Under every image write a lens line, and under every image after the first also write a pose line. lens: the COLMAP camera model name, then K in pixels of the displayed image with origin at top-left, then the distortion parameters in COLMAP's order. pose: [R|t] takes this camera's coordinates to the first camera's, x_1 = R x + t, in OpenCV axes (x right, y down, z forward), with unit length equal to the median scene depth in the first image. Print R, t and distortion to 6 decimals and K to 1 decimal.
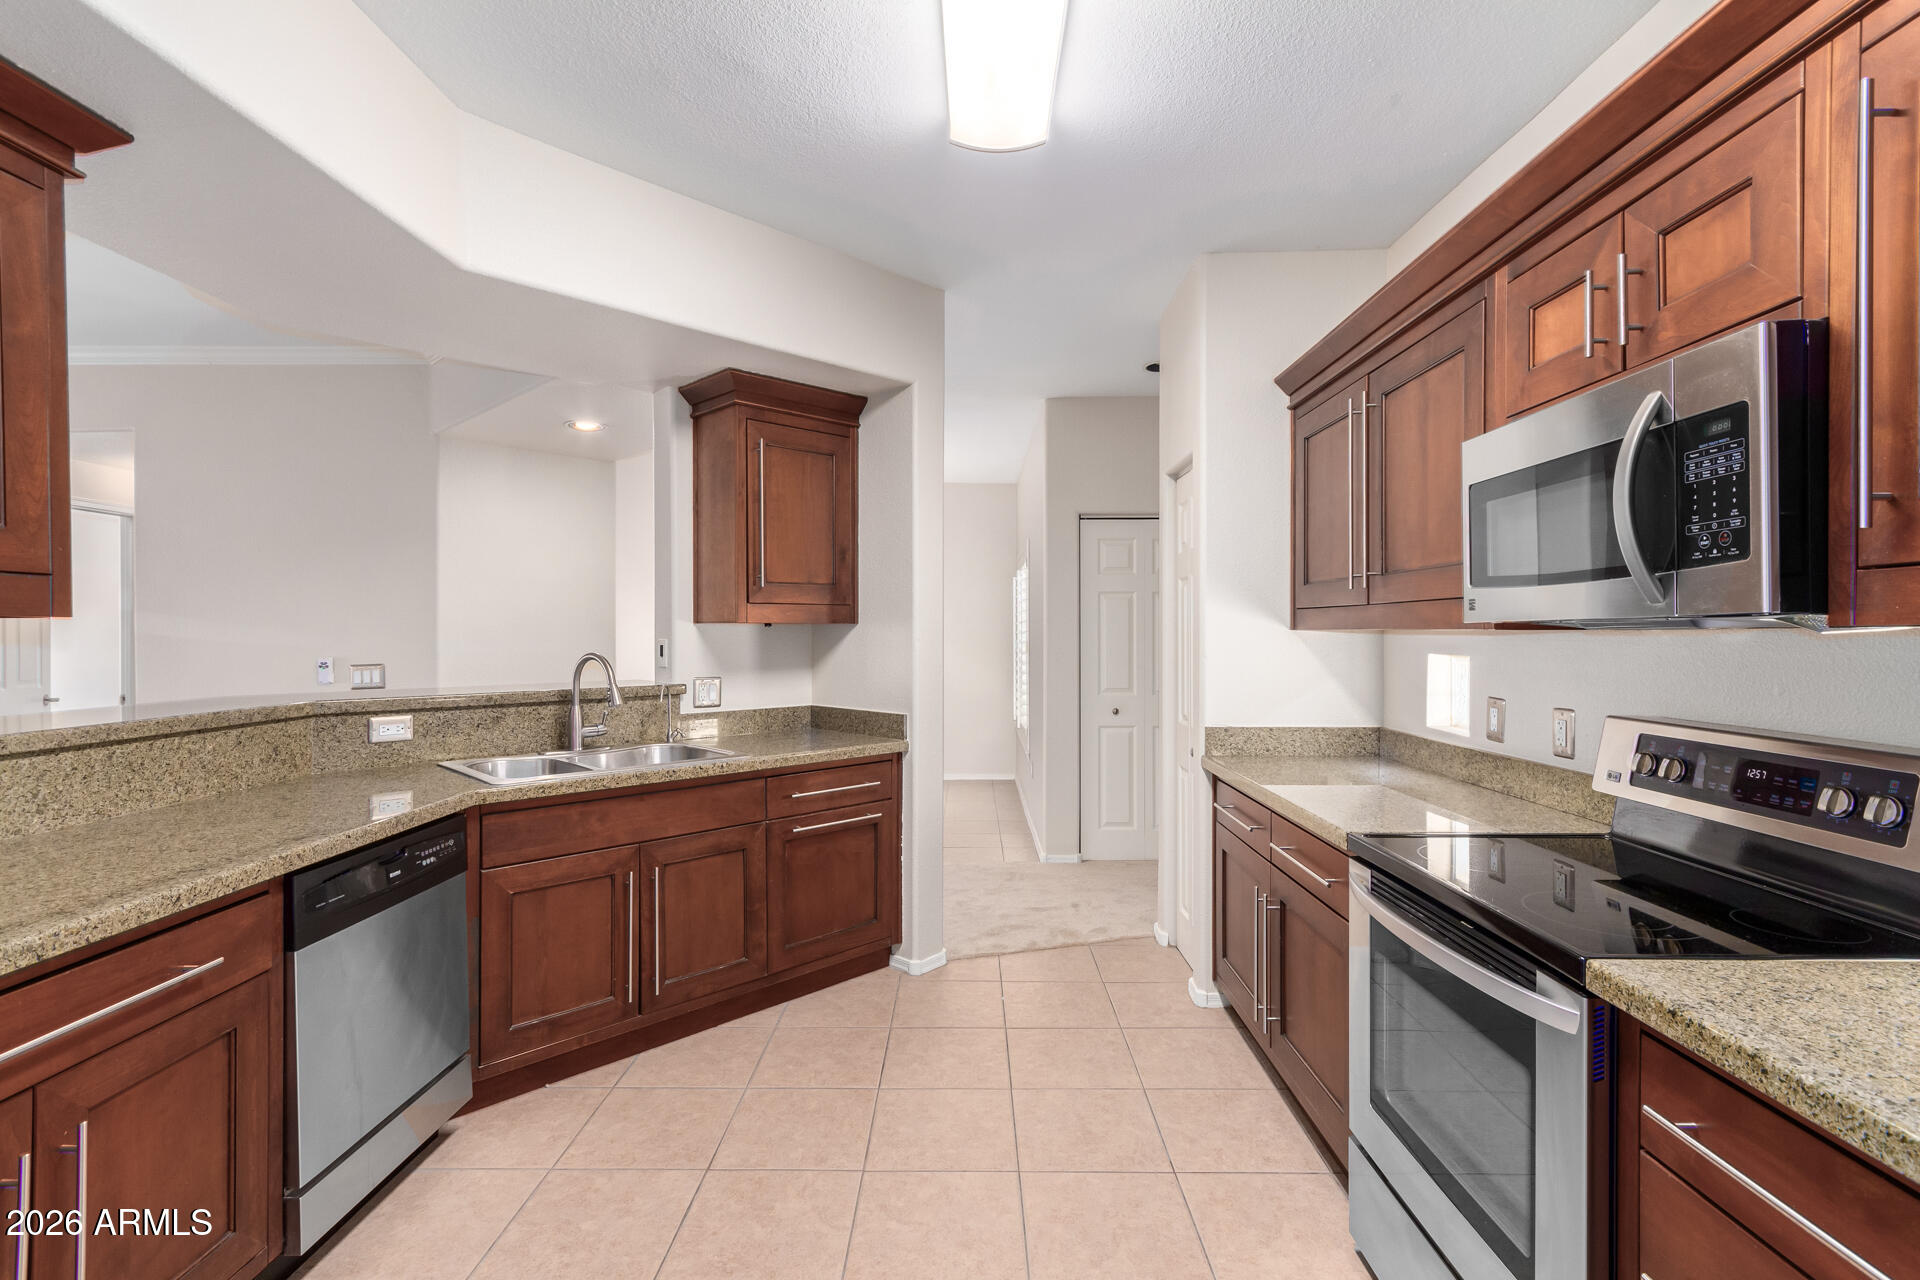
lens RADIAL K [[894.2, 0, 969.6], [0, 894.2, 635.6], [0, 0, 1]] dist [0.010686, 0.000139]
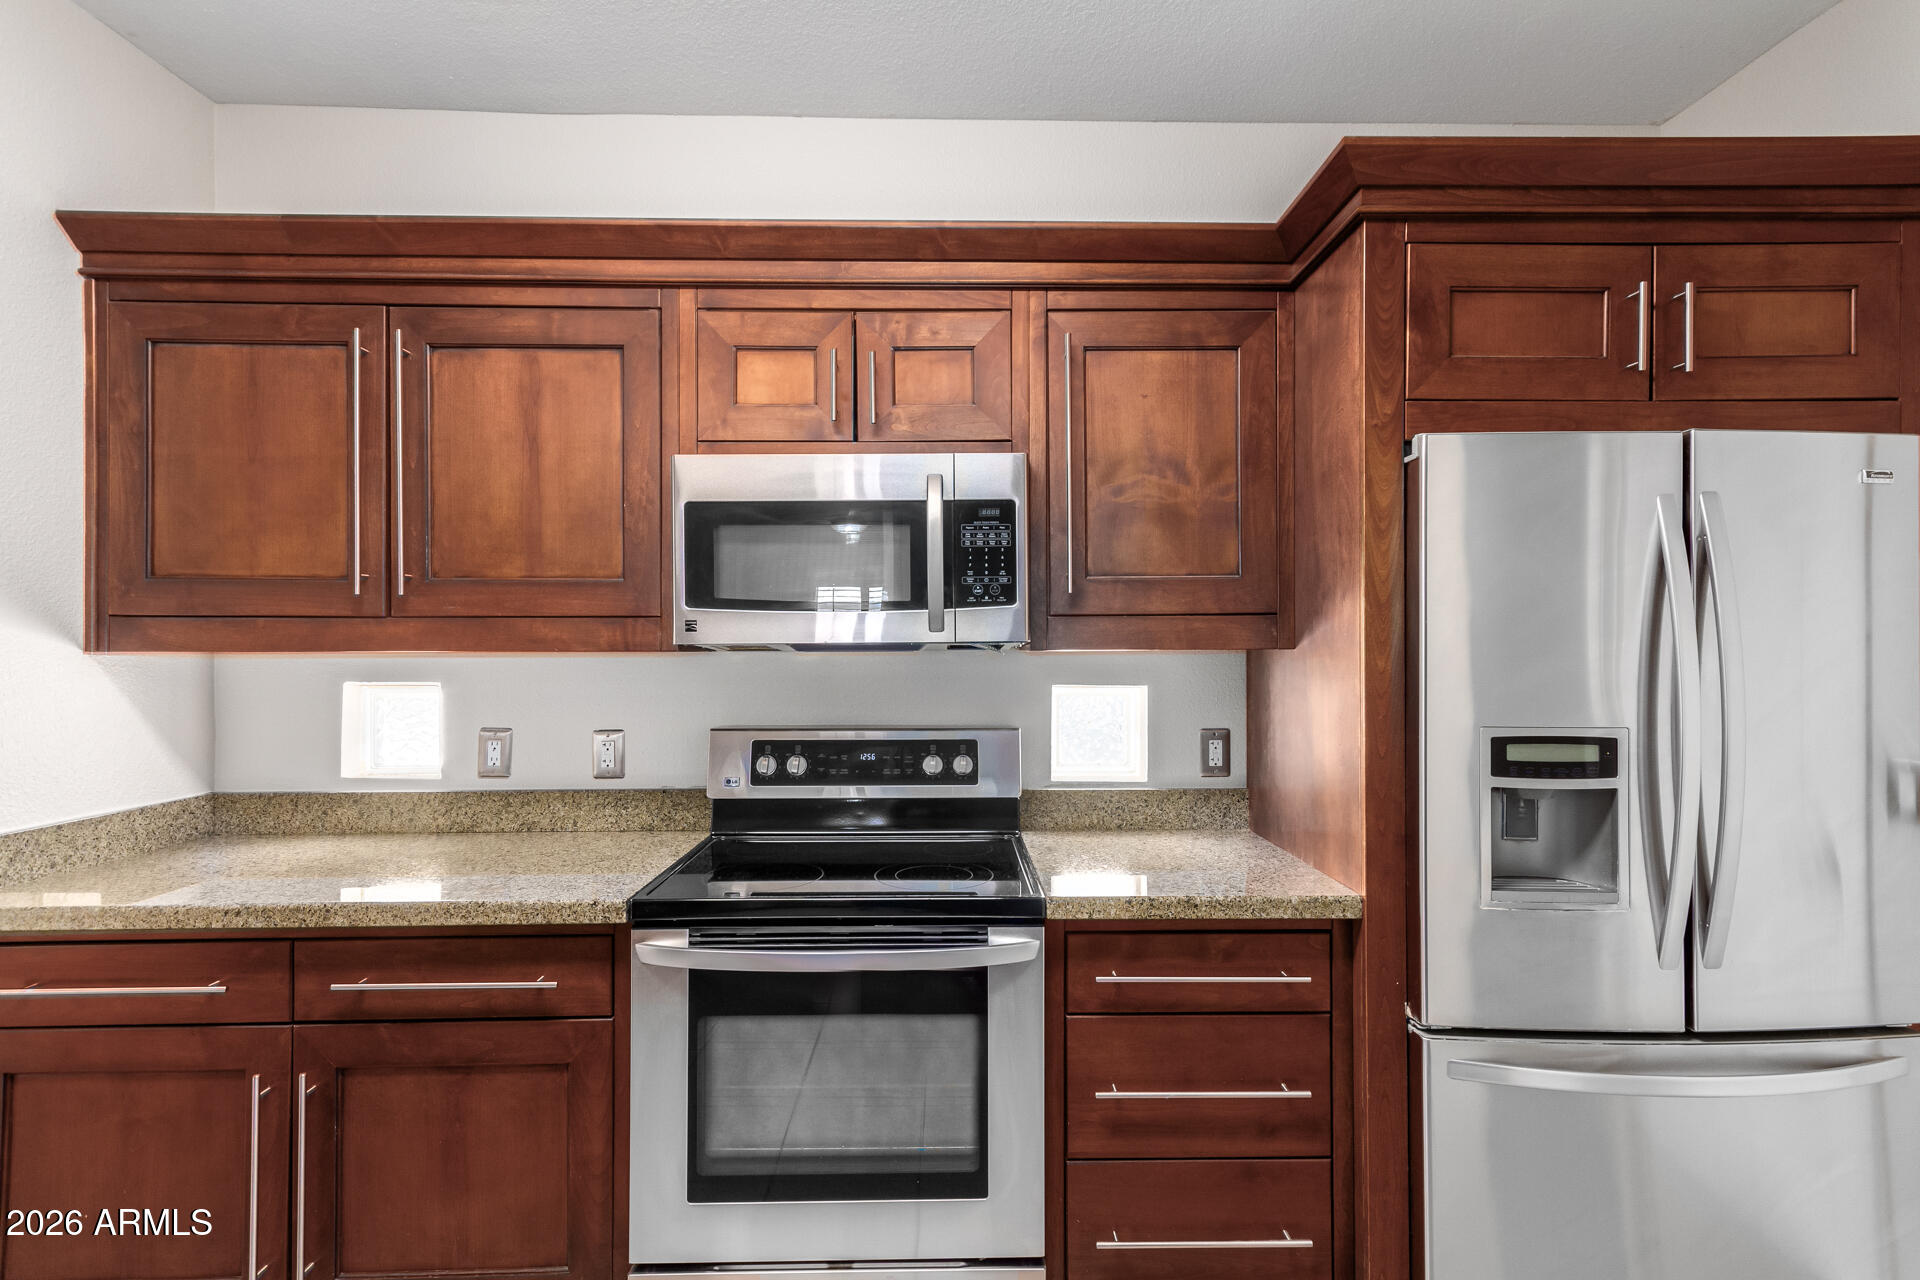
lens RADIAL K [[914.4, 0, 966.9], [0, 914.4, 642.6], [0, 0, 1]] dist [0.010754, 0.001916]
pose [[-0.017524, 0.008099, 0.999814, -0.320670], [0.005523, 0.999953, -0.008004, -0.005067], [-0.999831, 0.005382, -0.017567, 0.534056]]
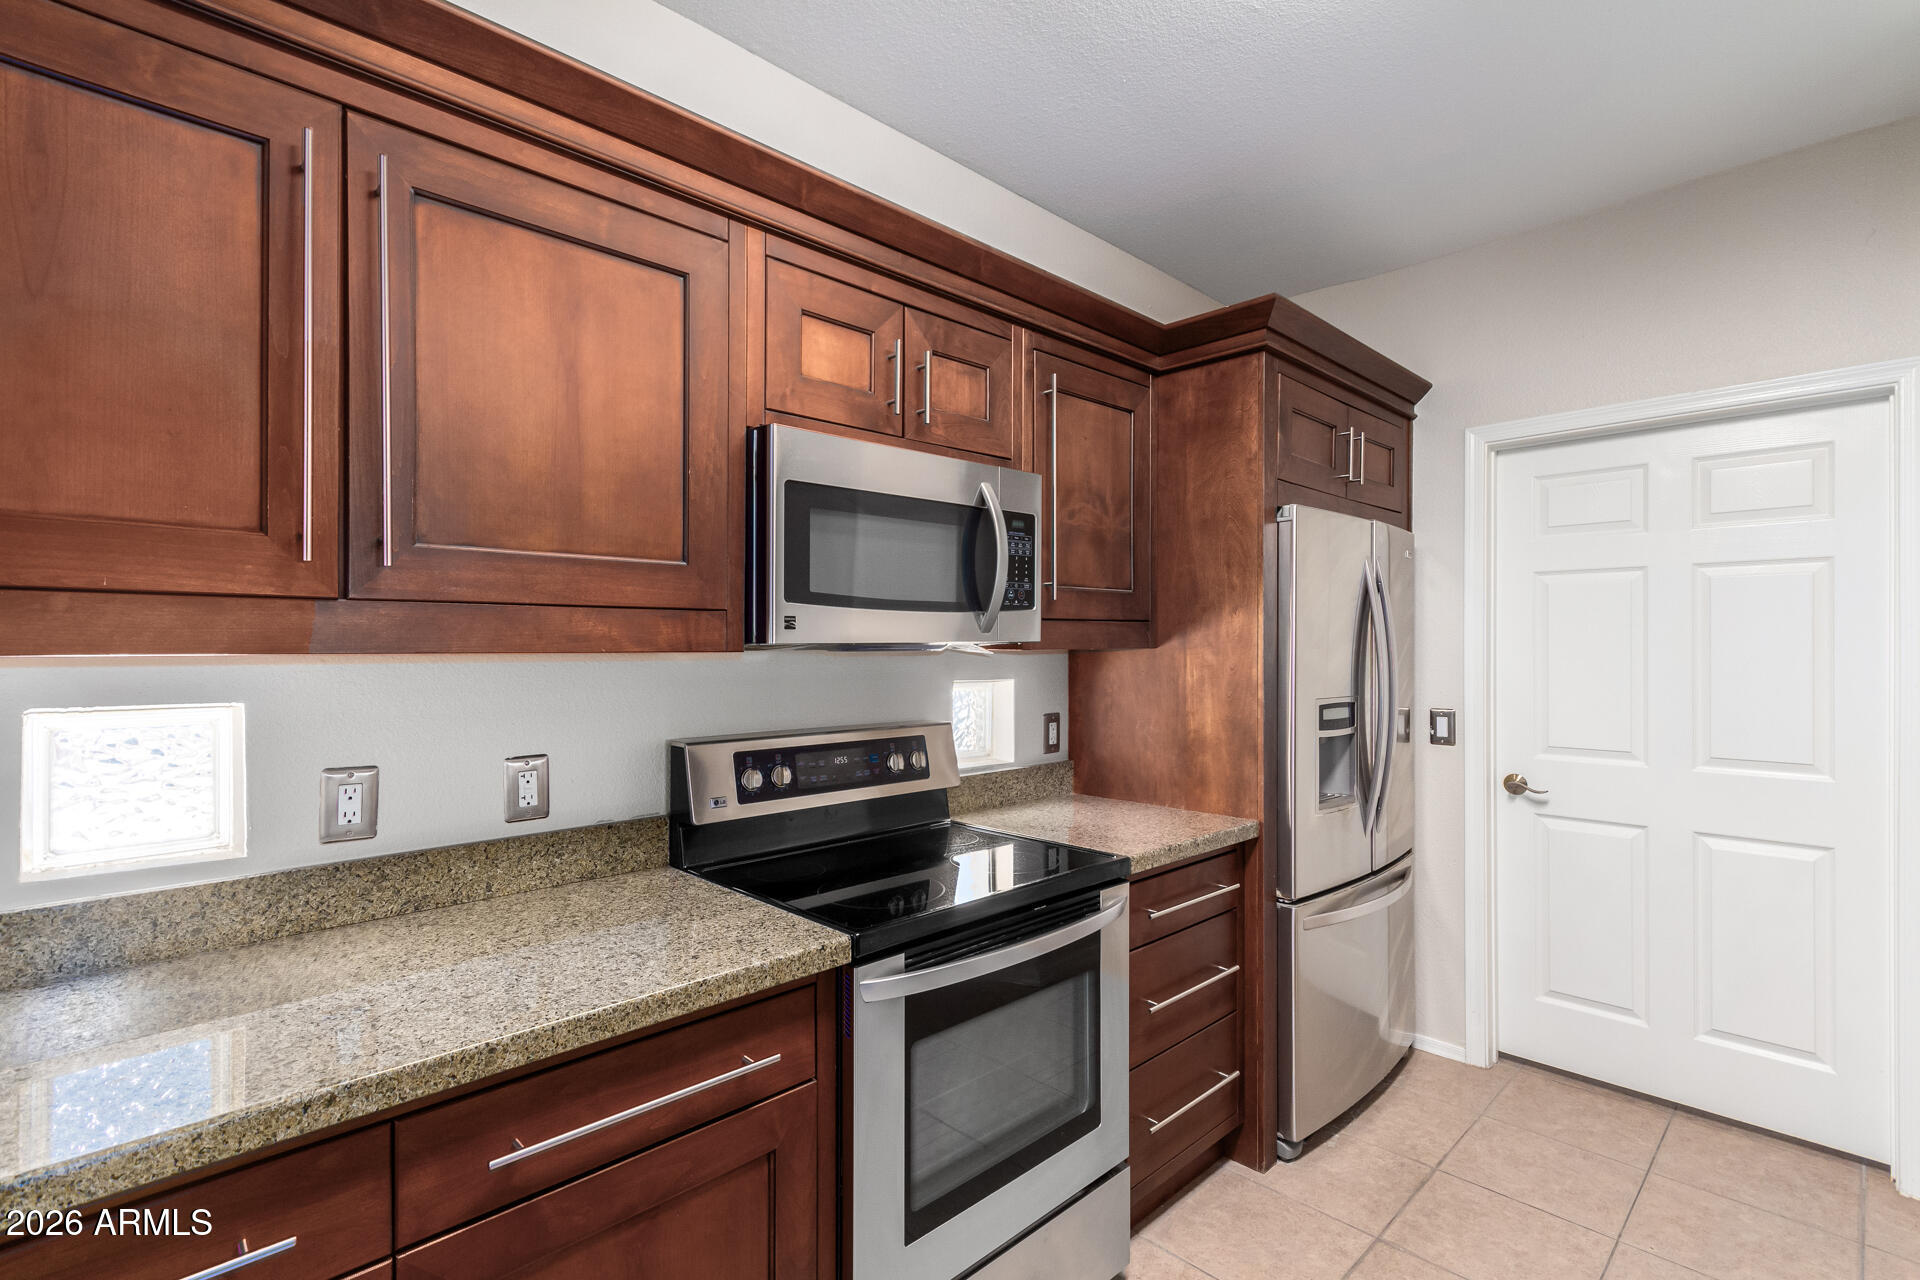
lens RADIAL K [[895.9, 0, 961.8], [0, 895.9, 643.4], [0, 0, 1]] dist [0.009318, 0.000575]
pose [[-0.698023, 0.000913, 0.716075, -0.117172], [0.002941, 0.999994, 0.001591, -0.011703], [-0.716069, 0.003217, -0.698022, 1.094012]]
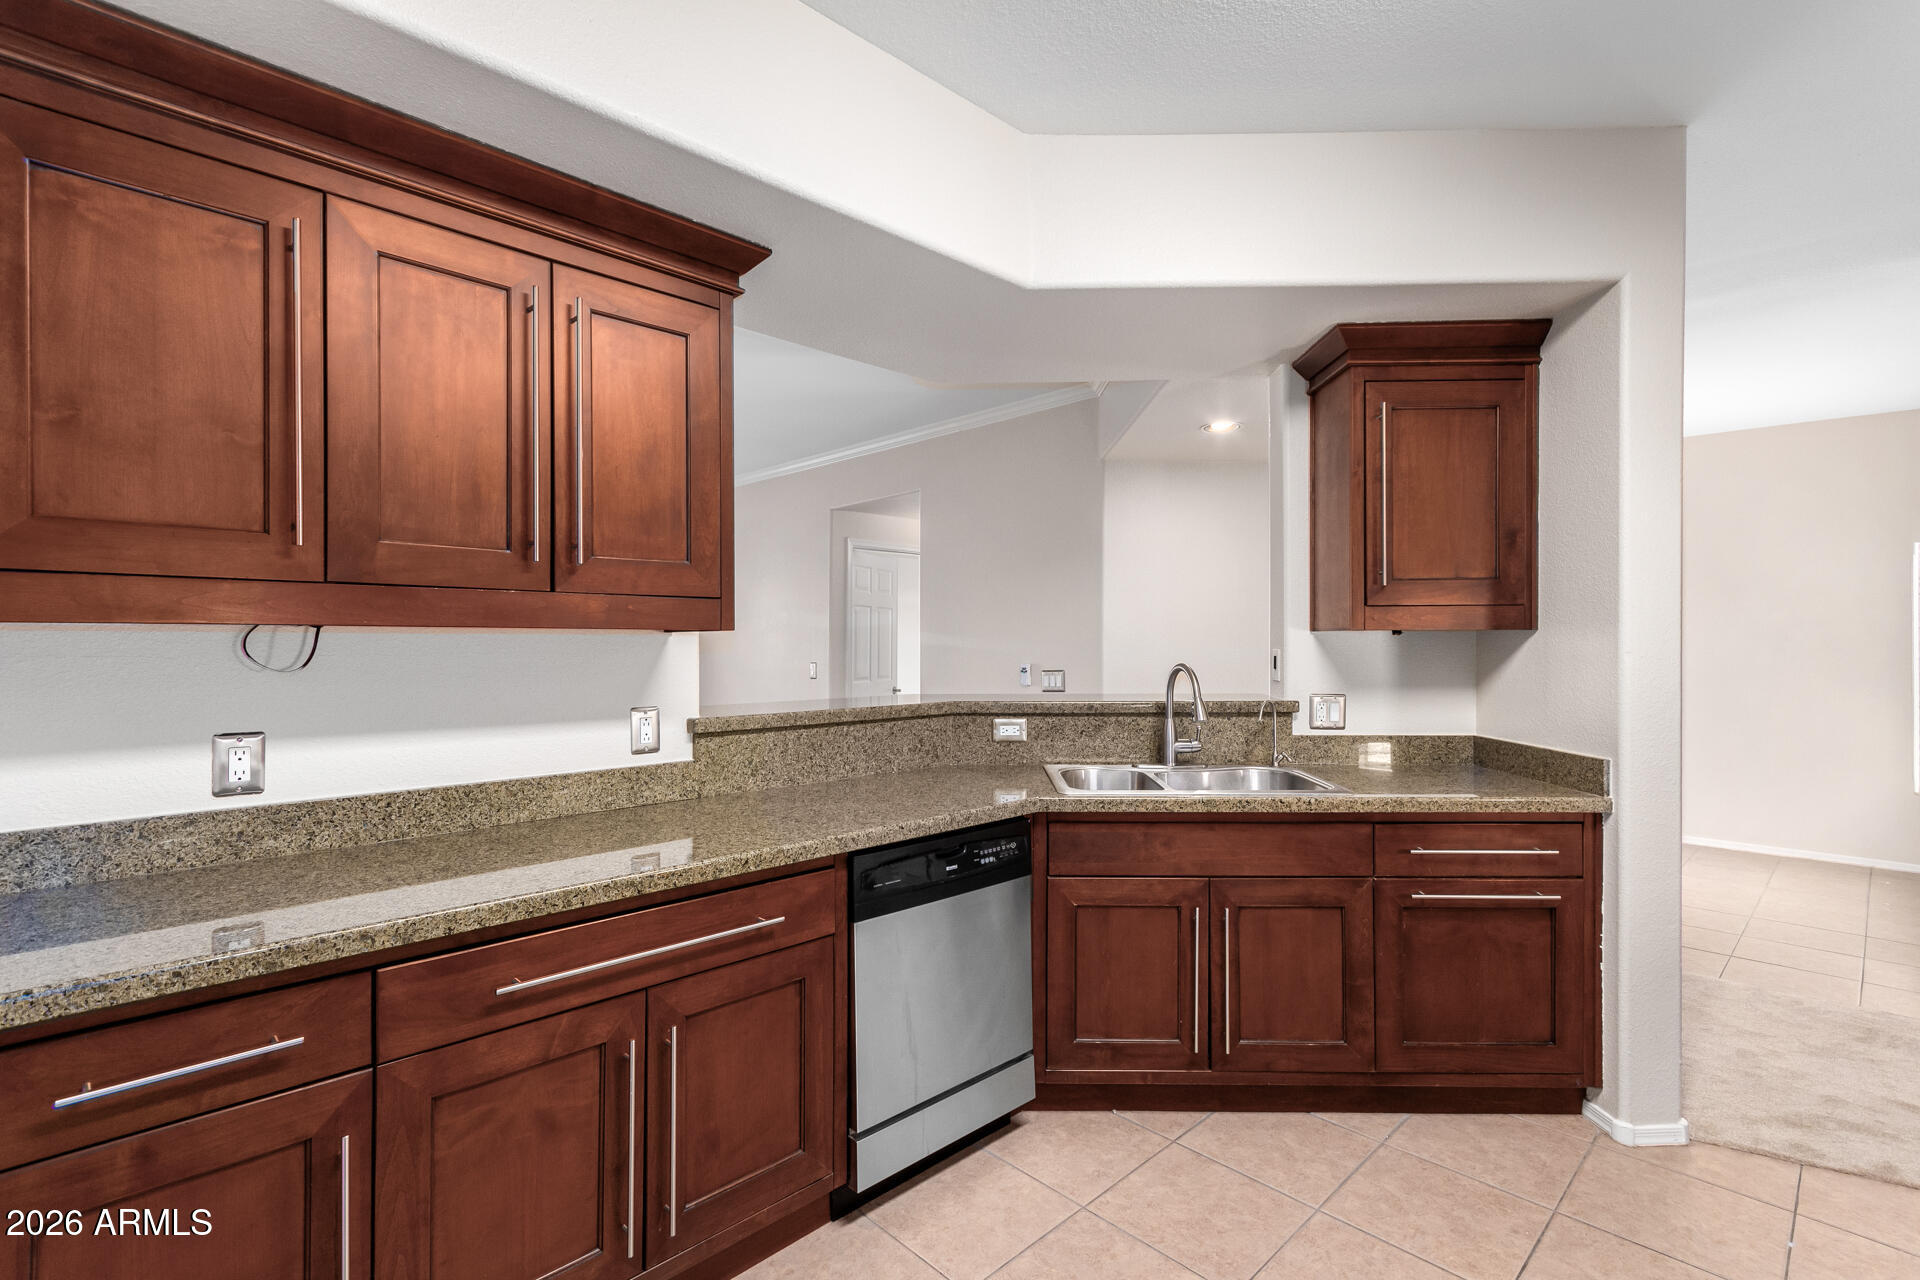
lens RADIAL K [[895.9, 0, 961.8], [0, 895.9, 643.4], [0, 0, 1]] dist [0.009318, 0.000575]
pose [[0.698457, 0.000654, -0.715652, 0.107214], [-0.002220, 0.999997, -0.001253, -0.000399], [0.715649, 0.002464, 0.698456, 0.210888]]
